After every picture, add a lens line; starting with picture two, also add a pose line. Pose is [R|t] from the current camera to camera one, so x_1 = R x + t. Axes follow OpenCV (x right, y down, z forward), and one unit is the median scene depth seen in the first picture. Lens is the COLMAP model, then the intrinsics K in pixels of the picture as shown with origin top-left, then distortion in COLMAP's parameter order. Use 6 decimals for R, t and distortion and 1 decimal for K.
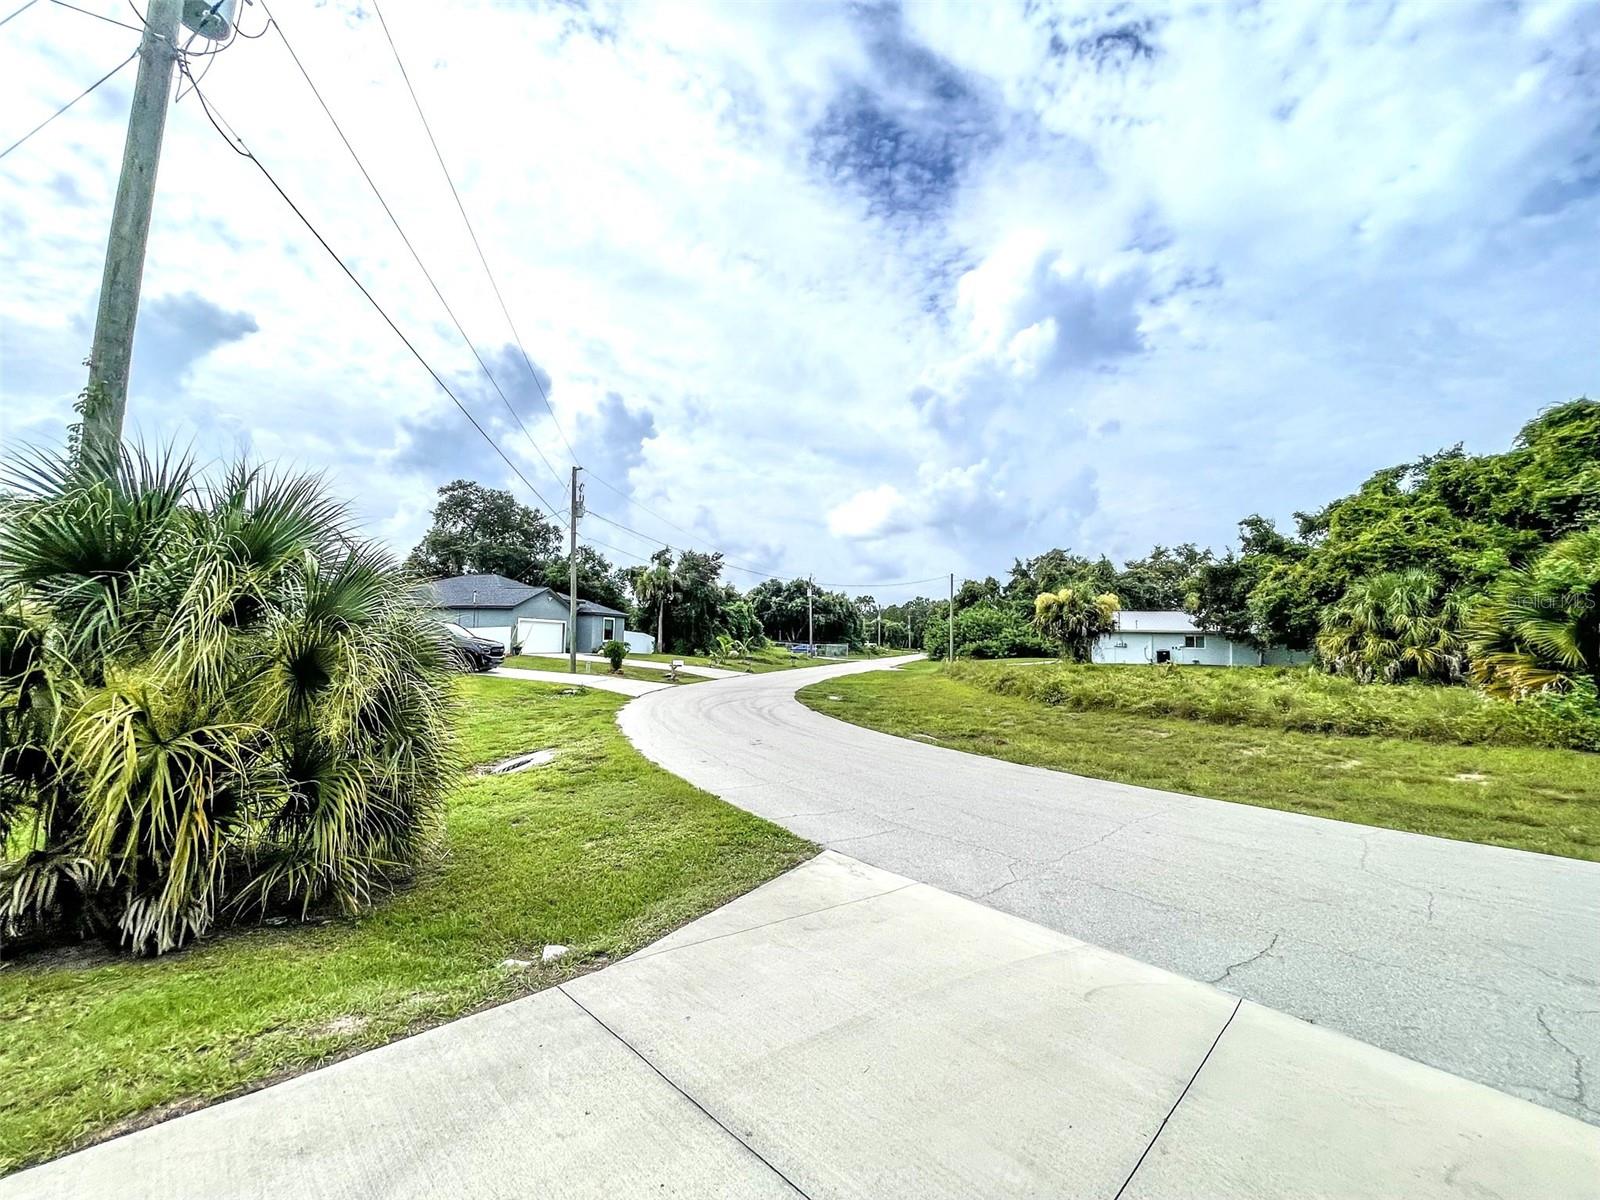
lens RADIAL K [[647.5, 0, 787.4], [0, 647.5, 603.6], [0, 0, 1]] dist [-0.003056, 0.000712]
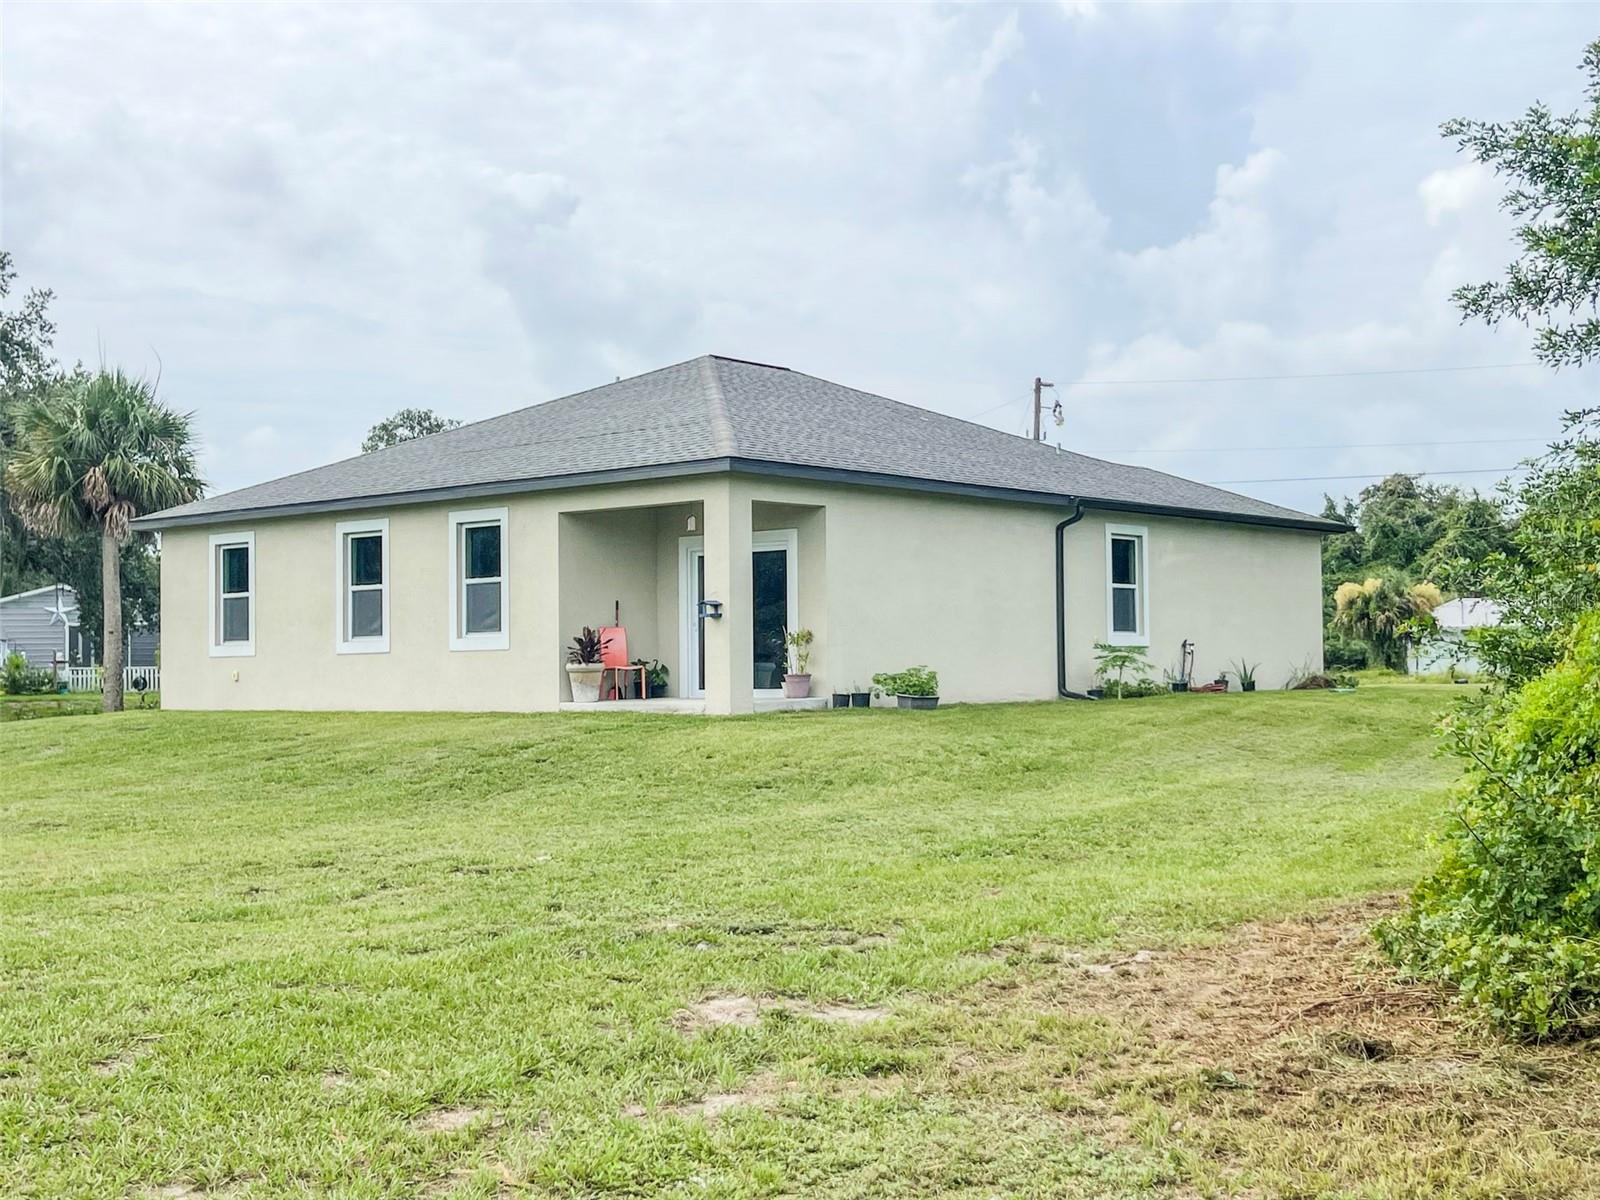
lens RADIAL K [[1910.8, 0, 809.7], [0, 1910.8, 607.3], [0, 0, 1]] dist [0.042469, 0.000000]
pose [[0.997809, -0.029305, 0.059313, -0.352102], [0.027667, 0.999218, 0.028238, -0.066011], [-0.060094, -0.026535, 0.997840, -1.158231]]
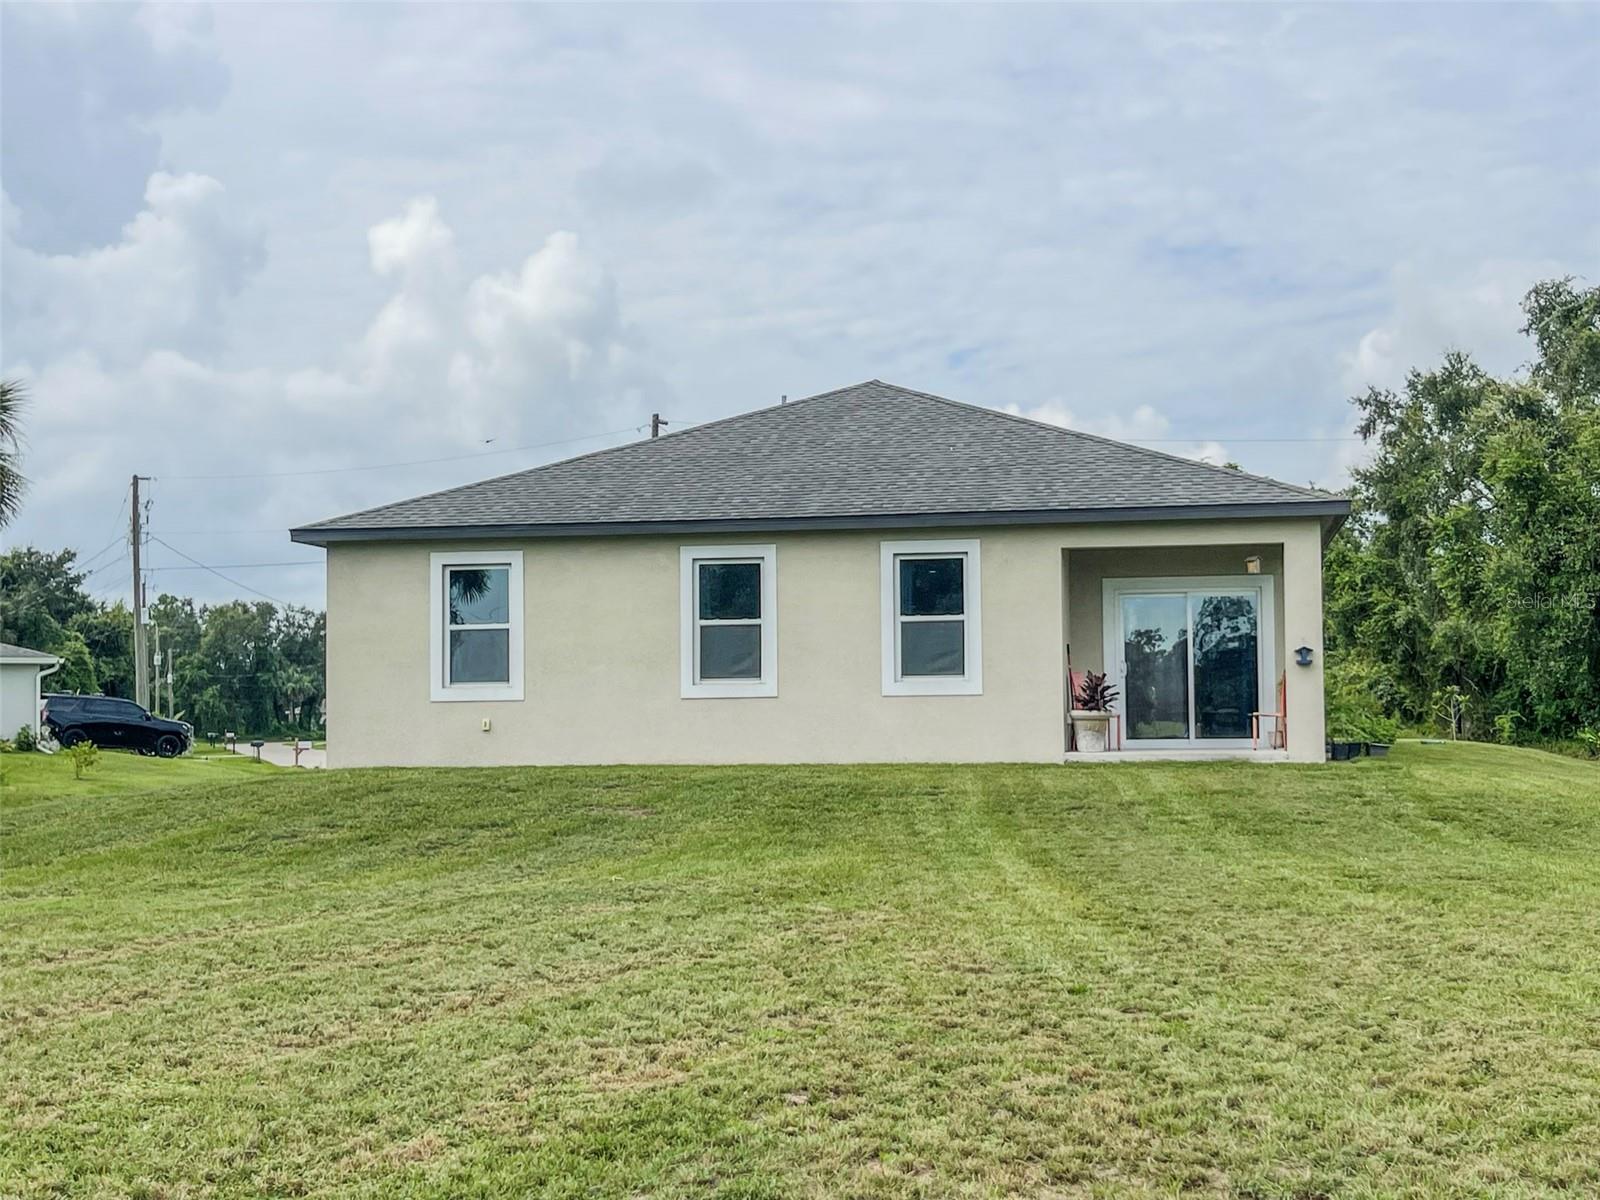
lens RADIAL K [[2051.4, 0, 800.4], [0, 2051.4, 598.6], [0, 0, 1]] dist [0.076074, 0.000000]
pose [[0.839118, 0.005193, 0.543924, -0.759062], [-0.005934, 0.999982, -0.000393, -0.065588], [-0.543916, -0.002898, 0.839134, -1.025648]]
